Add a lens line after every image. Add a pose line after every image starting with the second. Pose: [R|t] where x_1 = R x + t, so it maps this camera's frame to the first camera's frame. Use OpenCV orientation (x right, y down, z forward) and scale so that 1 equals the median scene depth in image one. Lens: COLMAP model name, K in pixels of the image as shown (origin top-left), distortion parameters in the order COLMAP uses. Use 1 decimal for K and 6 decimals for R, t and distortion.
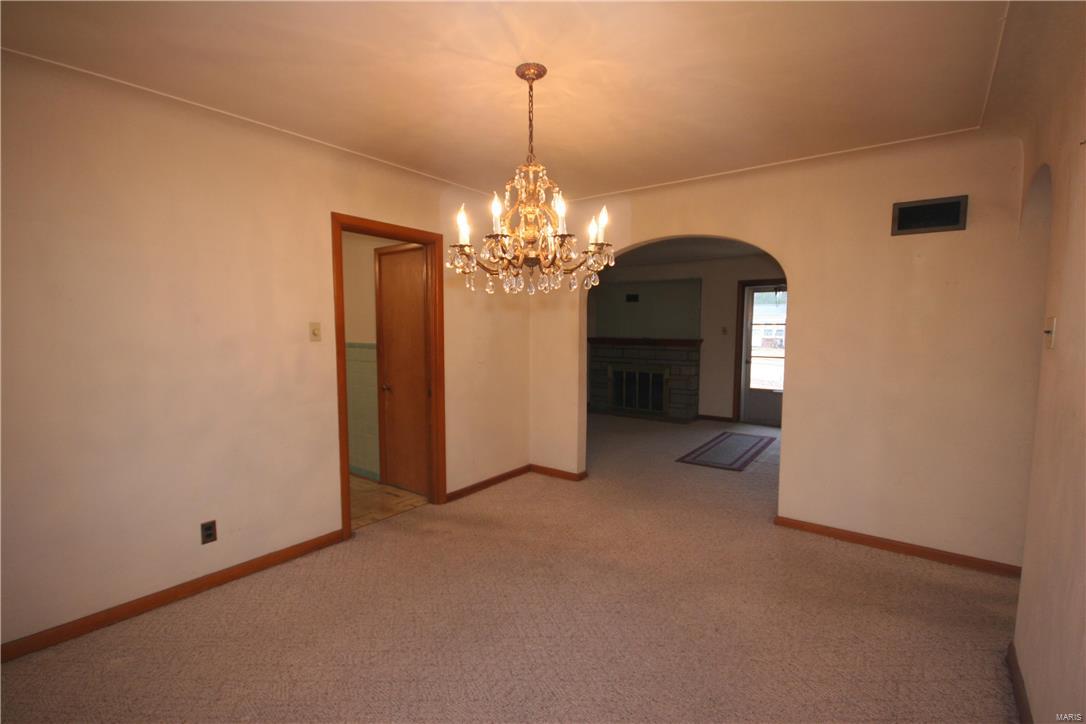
lens RADIAL K [[501.8, 0, 544.0], [0, 501.8, 357.5], [0, 0, 1]] dist [-0.004243, -0.001253]
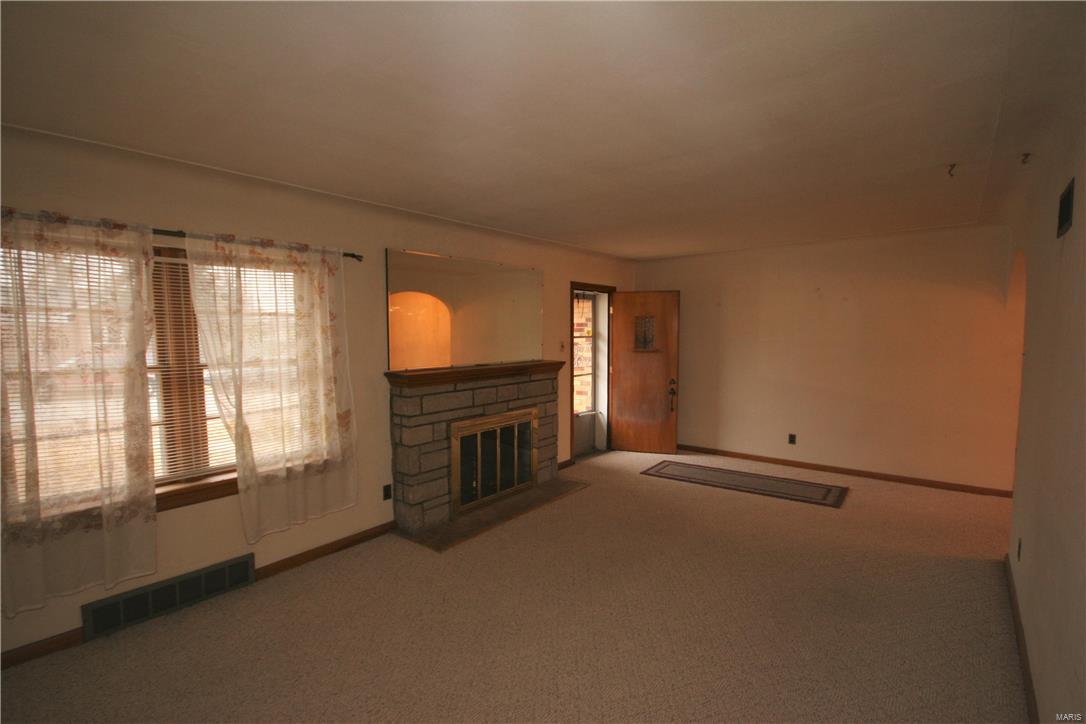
lens RADIAL K [[501.8, 0, 552.0], [0, 501.8, 369.9], [0, 0, 1]] dist [-0.004243, -0.001253]
pose [[0.059974, -0.075224, 0.995361, -0.365478], [0.079939, 0.994316, 0.070328, -0.070104], [-0.994994, 0.075350, 0.065647, 0.940880]]
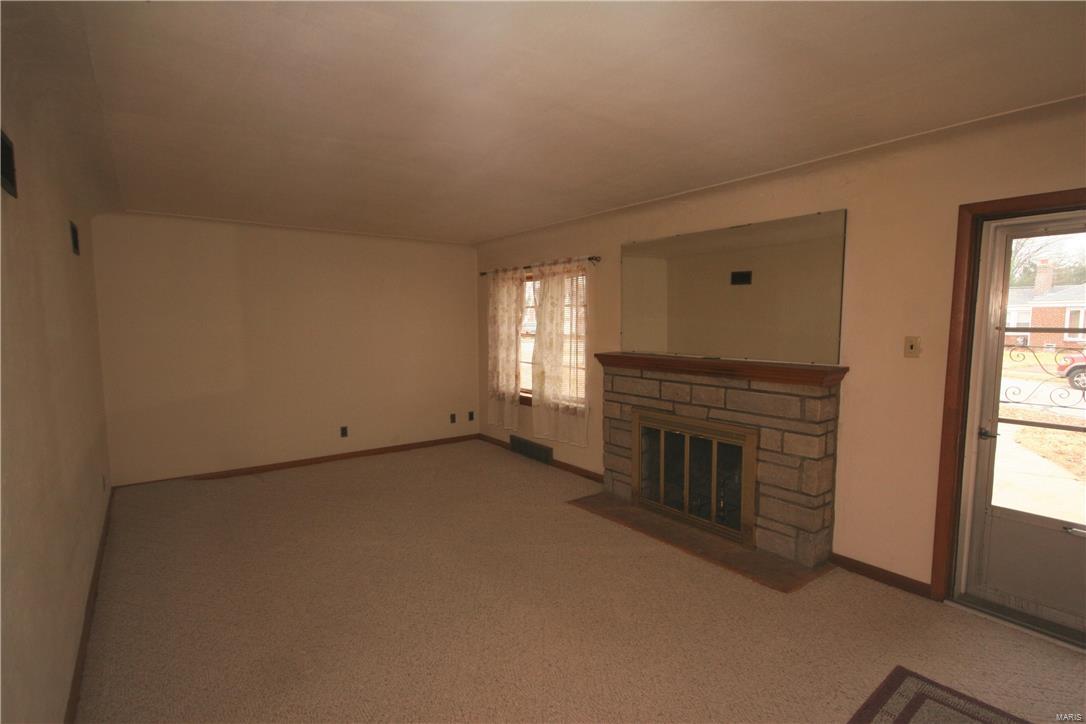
lens RADIAL K [[529.8, 0, 546.3], [0, 529.8, 362.9], [0, 0, 1]] dist [0.000645, 0.000308]
pose [[0.951511, 0.023936, -0.306681, 0.218821], [-0.020488, 0.999686, 0.014461, -0.040390], [0.306930, -0.007476, 0.951703, 0.534347]]
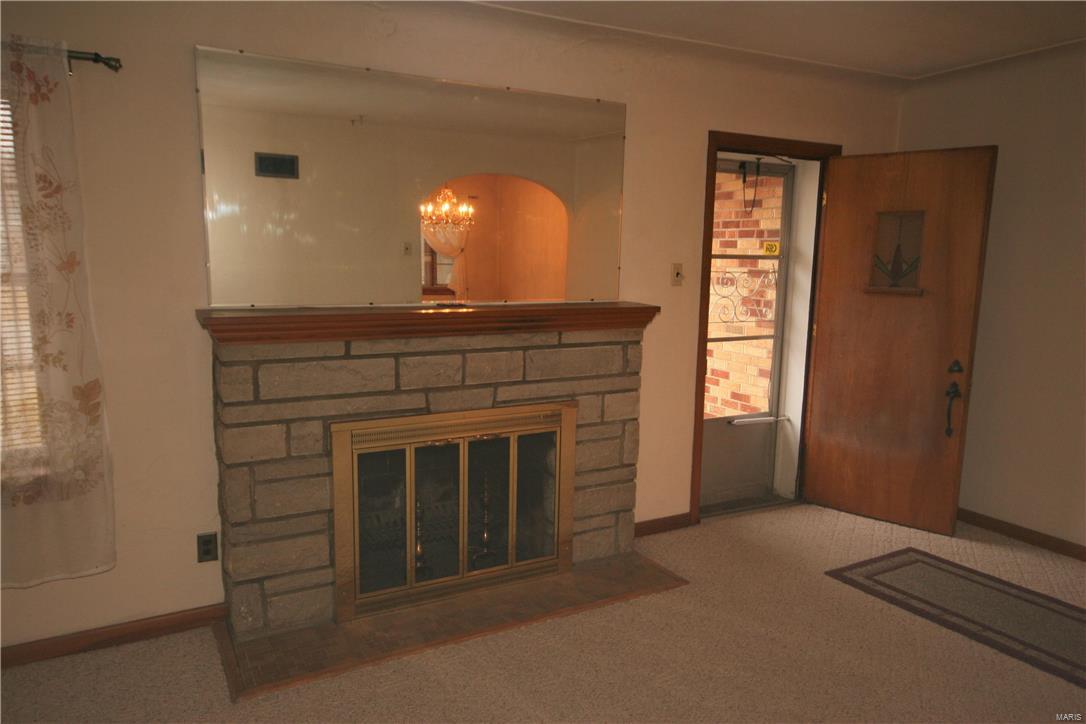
lens RADIAL K [[752.6, 0, 549.2], [0, 752.6, 374.0], [0, 0, 1]] dist [0.019470, -0.000136]
pose [[0.444319, -0.128262, 0.886639, -0.138640], [0.051377, 0.991717, 0.117716, -0.049686], [-0.894394, -0.006751, 0.447229, 0.823060]]
